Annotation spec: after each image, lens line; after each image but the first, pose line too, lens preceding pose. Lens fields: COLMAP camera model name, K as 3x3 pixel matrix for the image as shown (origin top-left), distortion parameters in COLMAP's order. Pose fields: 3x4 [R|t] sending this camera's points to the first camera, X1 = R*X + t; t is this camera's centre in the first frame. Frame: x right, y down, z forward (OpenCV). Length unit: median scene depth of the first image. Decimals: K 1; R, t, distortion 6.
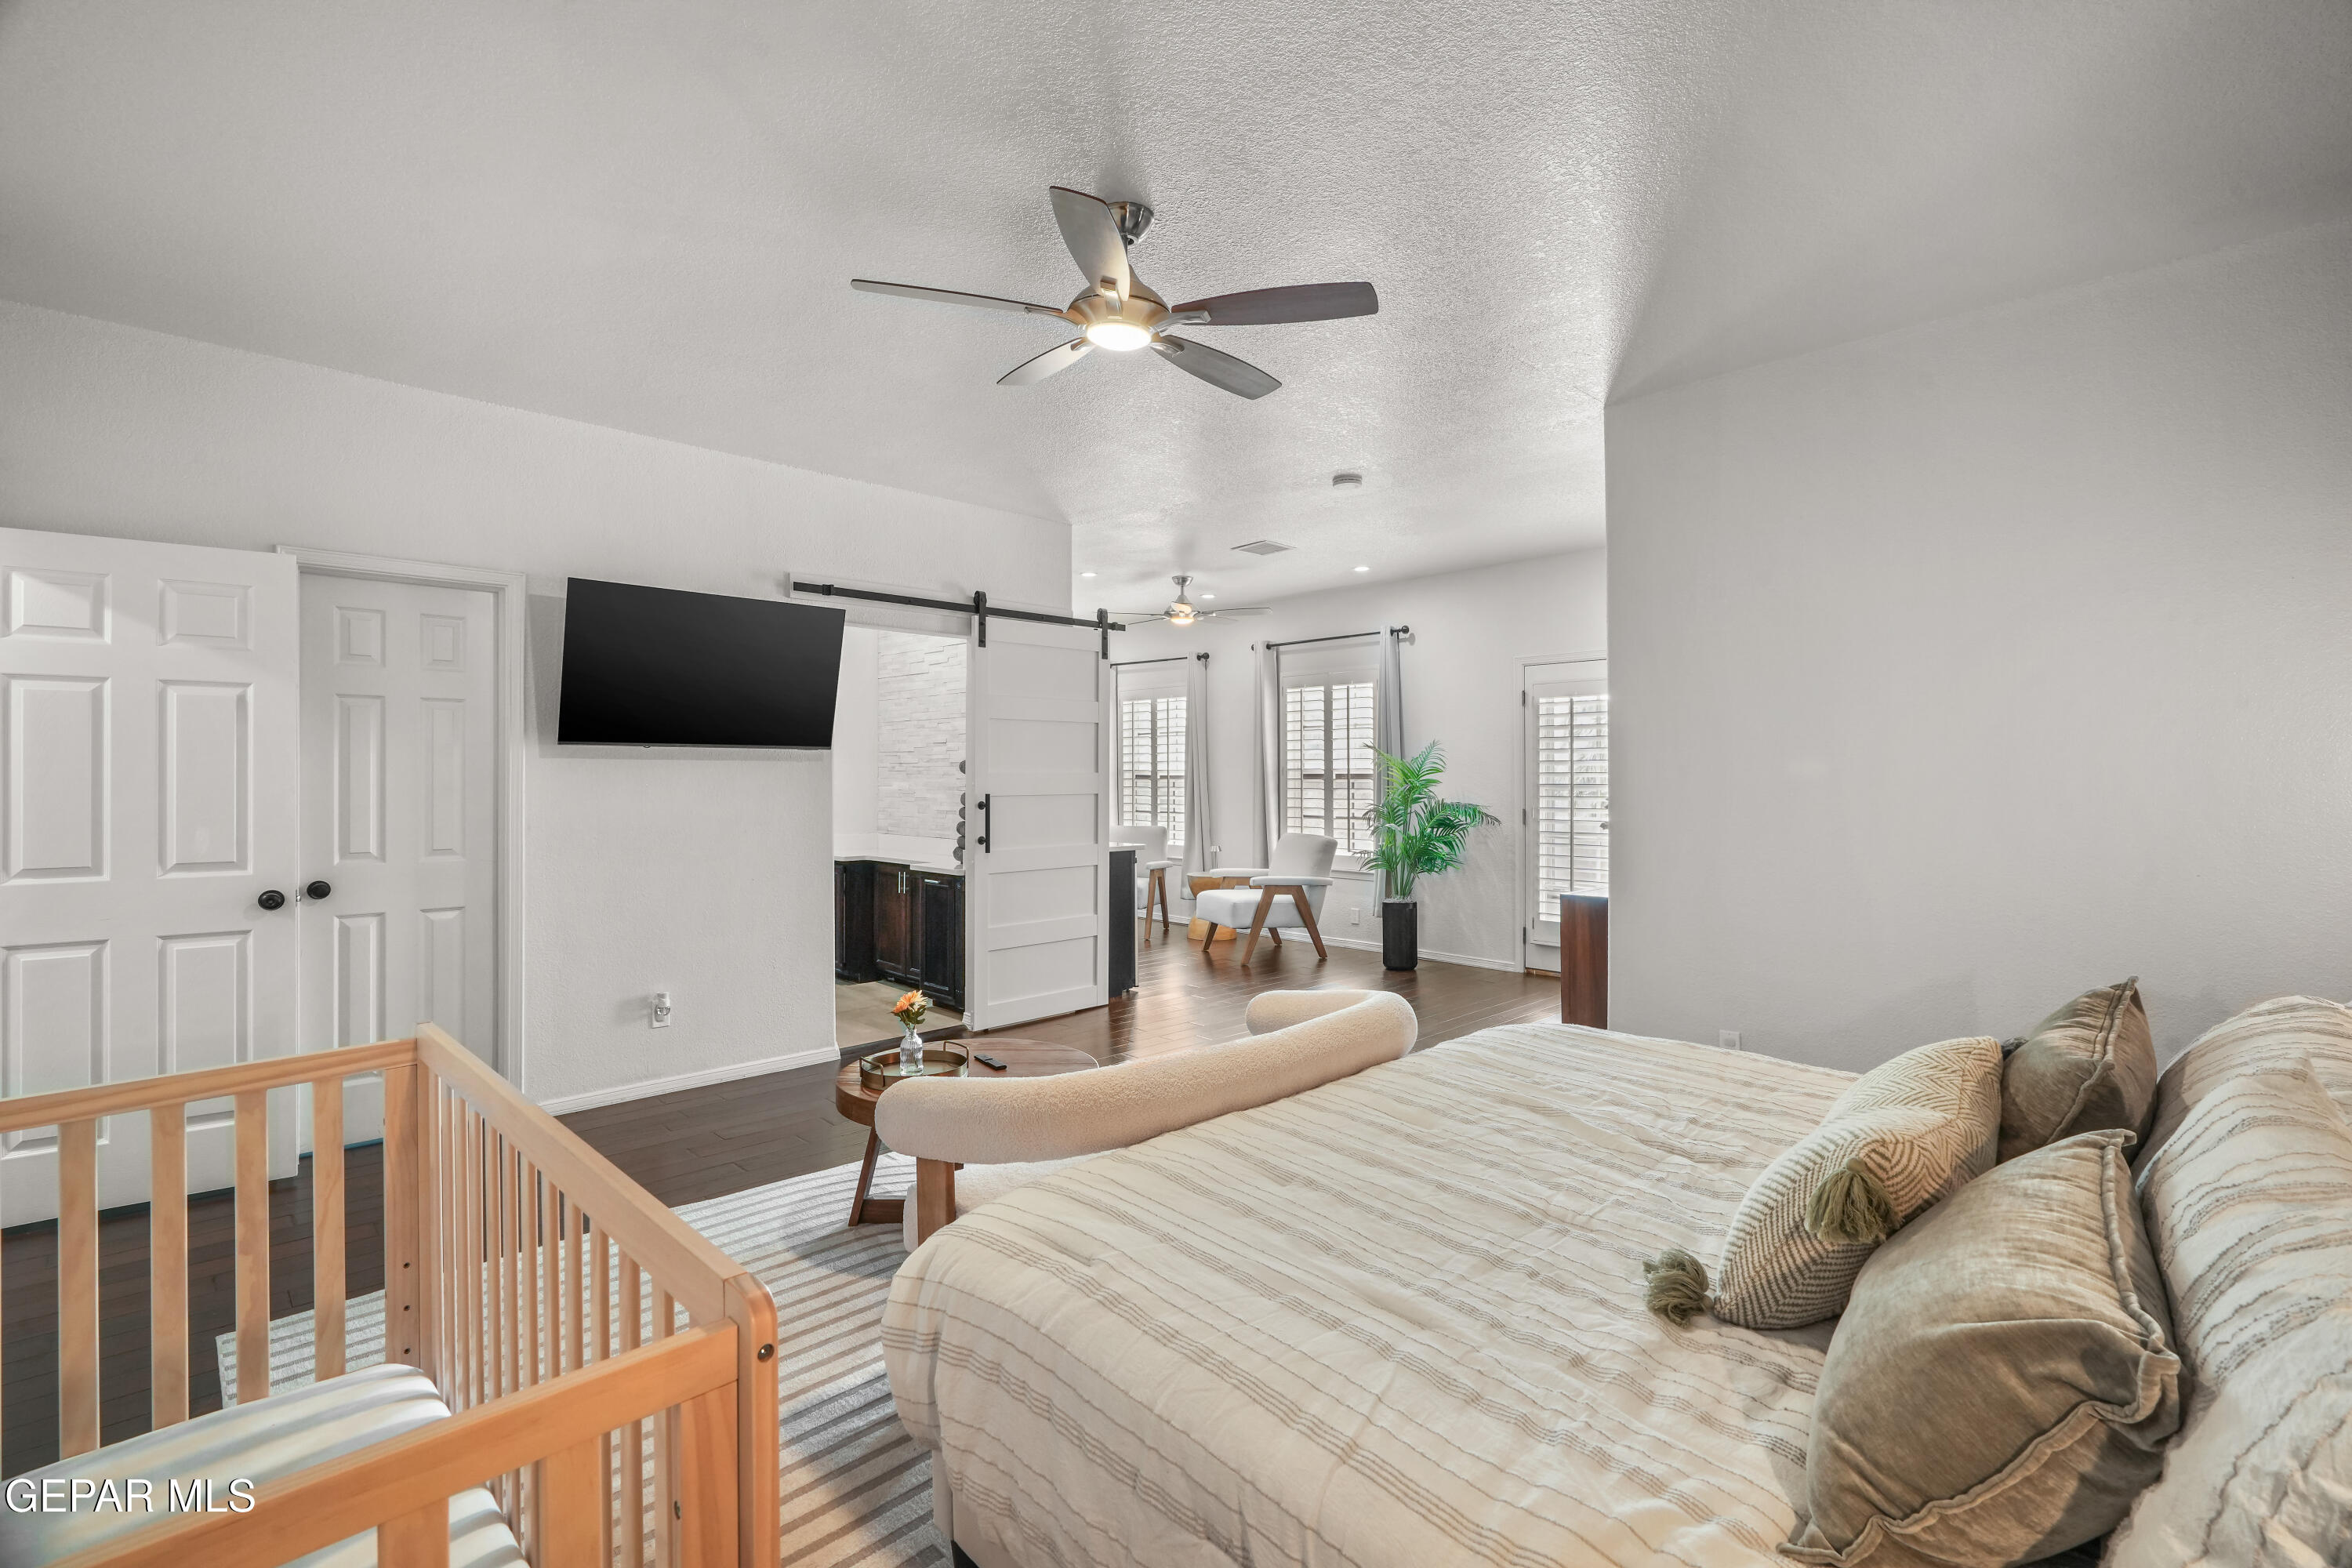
lens RADIAL K [[1053.0, 0, 1177.5], [0, 1053.0, 773.7], [0, 0, 1]] dist [-0.013226, 0.005890]
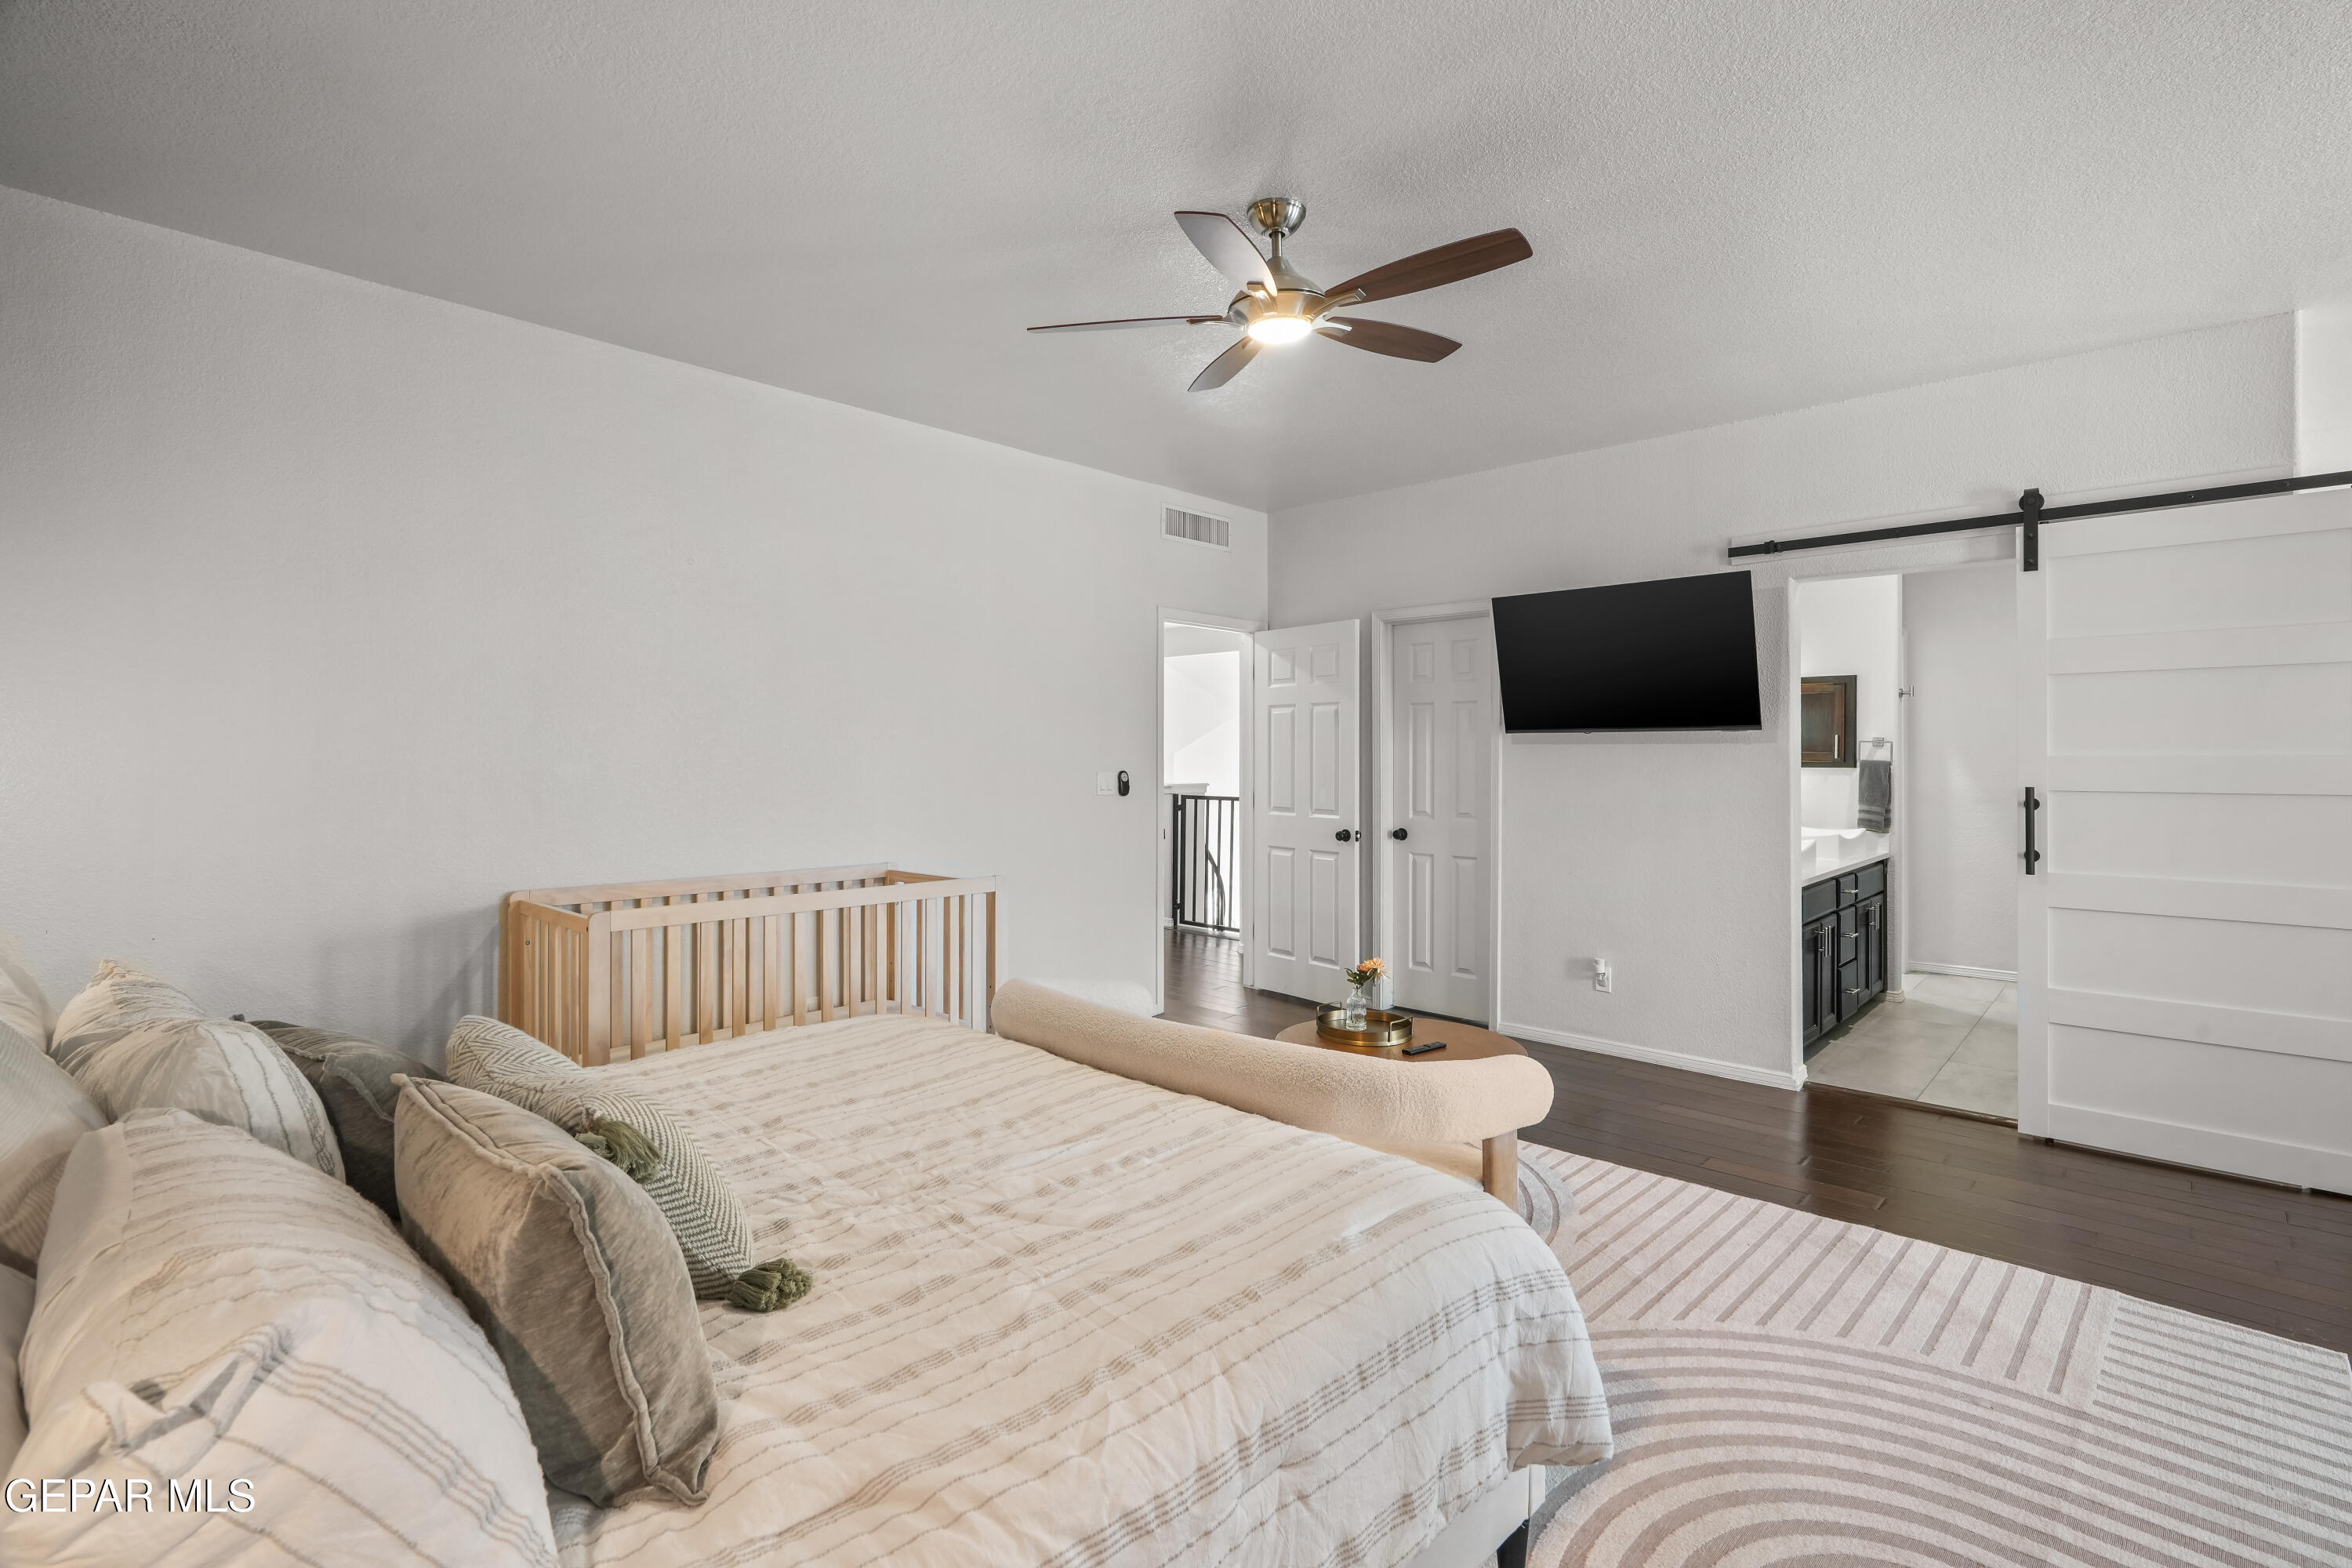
lens RADIAL K [[1053.0, 0, 1177.5], [0, 1053.0, 773.7], [0, 0, 1]] dist [-0.013226, 0.005890]
pose [[0.028707, 0.017134, -0.999441, 0.641090], [-0.000266, 0.999853, 0.017134, -0.002304], [0.999588, -0.000226, 0.028708, 0.586047]]
